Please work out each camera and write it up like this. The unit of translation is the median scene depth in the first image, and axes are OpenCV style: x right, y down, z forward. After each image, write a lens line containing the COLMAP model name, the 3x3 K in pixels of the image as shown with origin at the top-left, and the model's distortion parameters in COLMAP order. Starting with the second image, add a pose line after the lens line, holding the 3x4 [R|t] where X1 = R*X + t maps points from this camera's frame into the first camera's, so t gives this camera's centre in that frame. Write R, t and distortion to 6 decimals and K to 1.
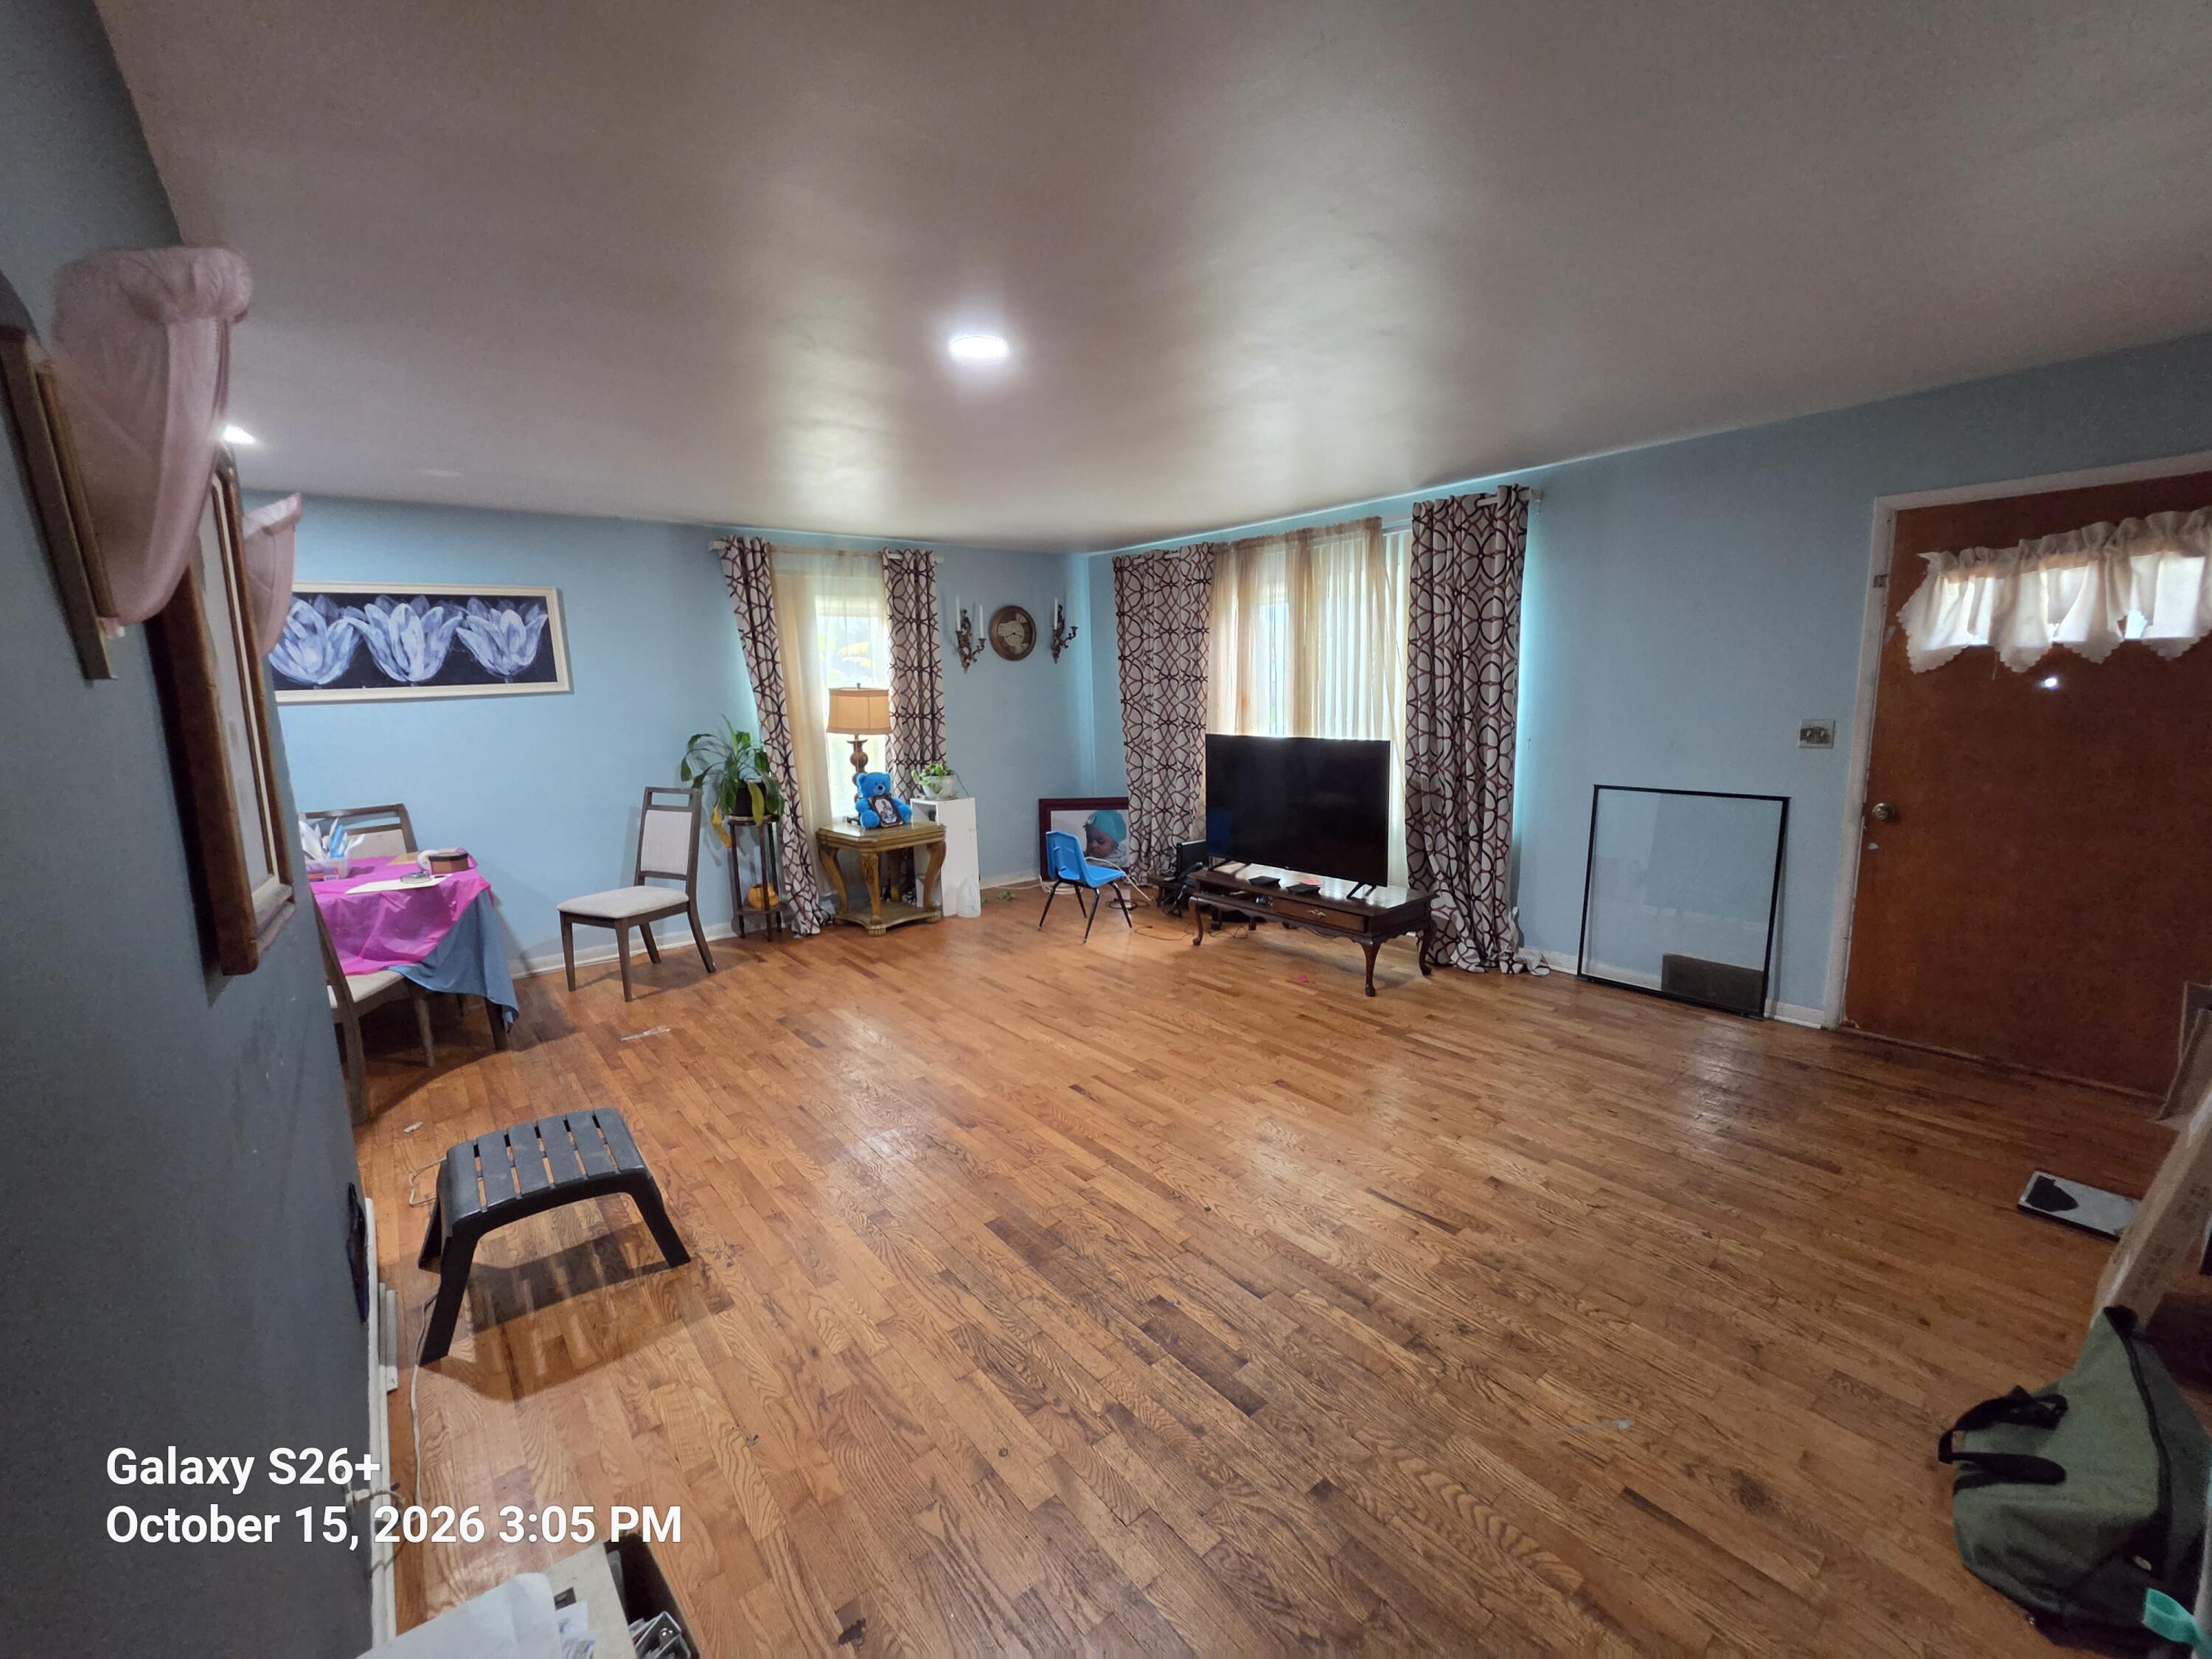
lens RADIAL K [[899.8, 0, 1111.5], [0, 899.8, 822.0], [0, 0, 1]] dist [-0.002614, -0.000401]
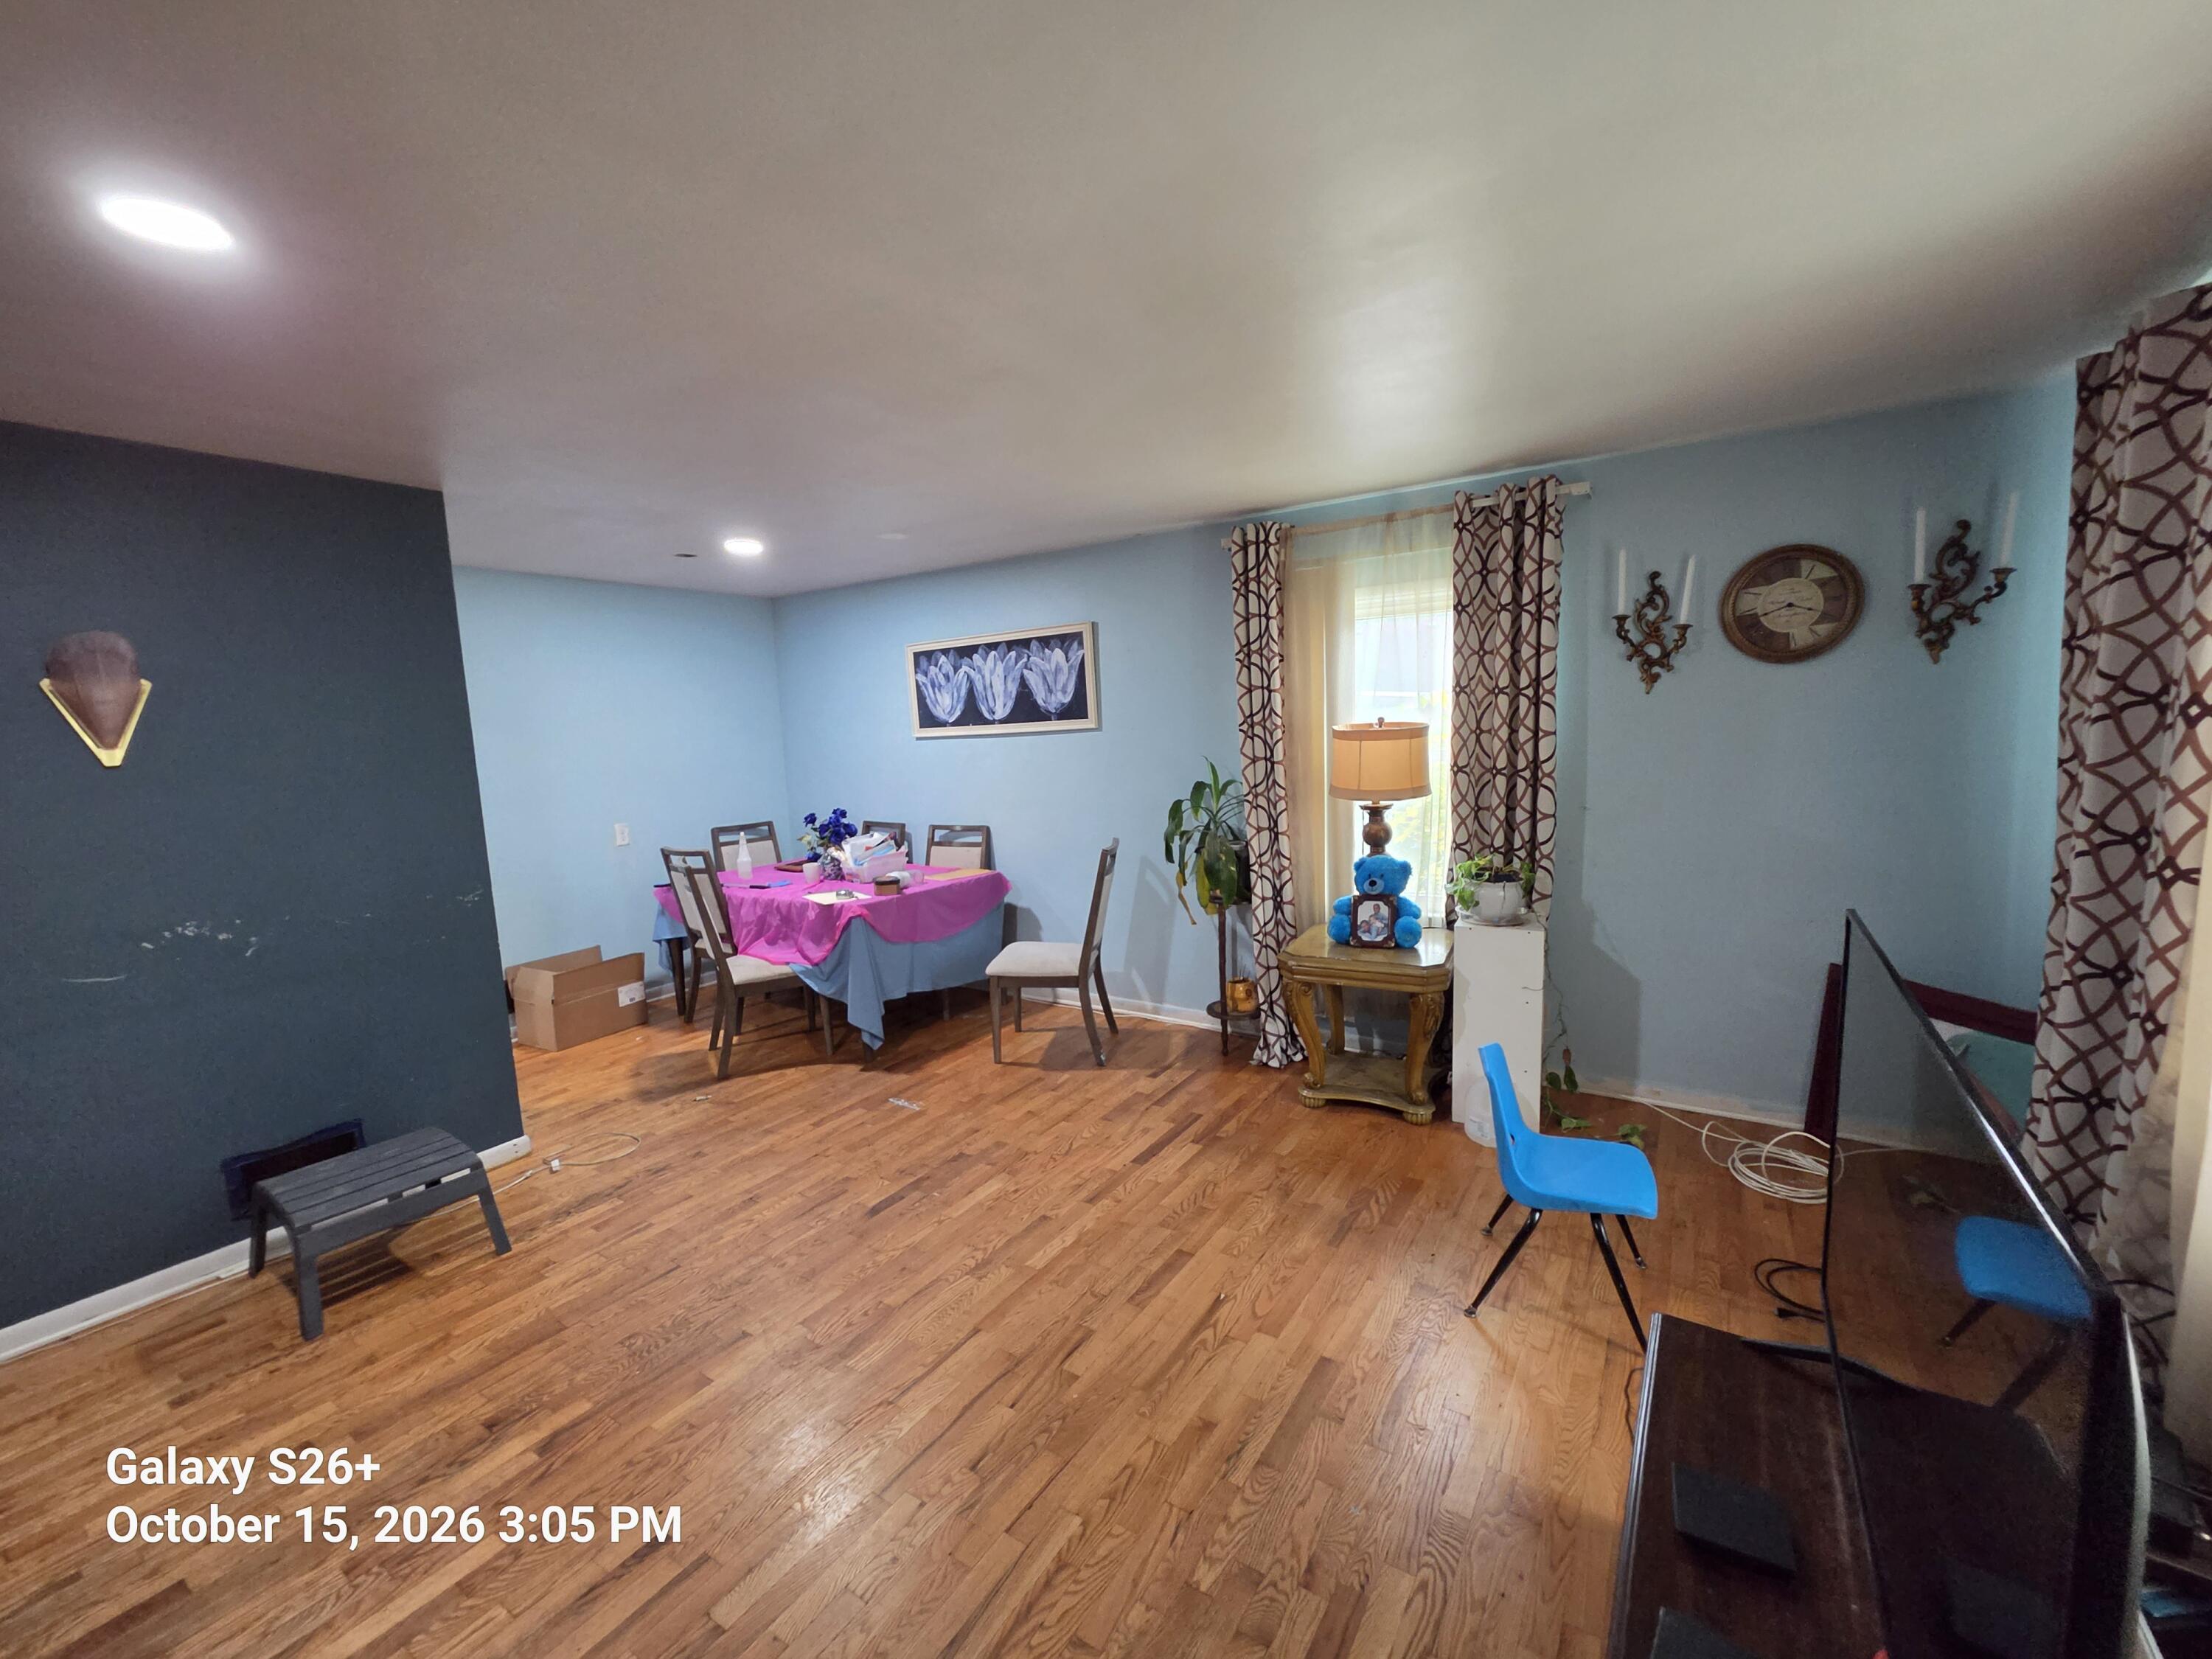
lens RADIAL K [[899.8, 0, 1115.0], [0, 899.8, 841.2], [0, 0, 1]] dist [-0.002614, -0.000401]
pose [[0.310876, 0.134706, -0.940856, 0.335710], [-0.122564, 0.987322, 0.100861, -0.131808], [0.942515, 0.083960, 0.323444, 0.752482]]
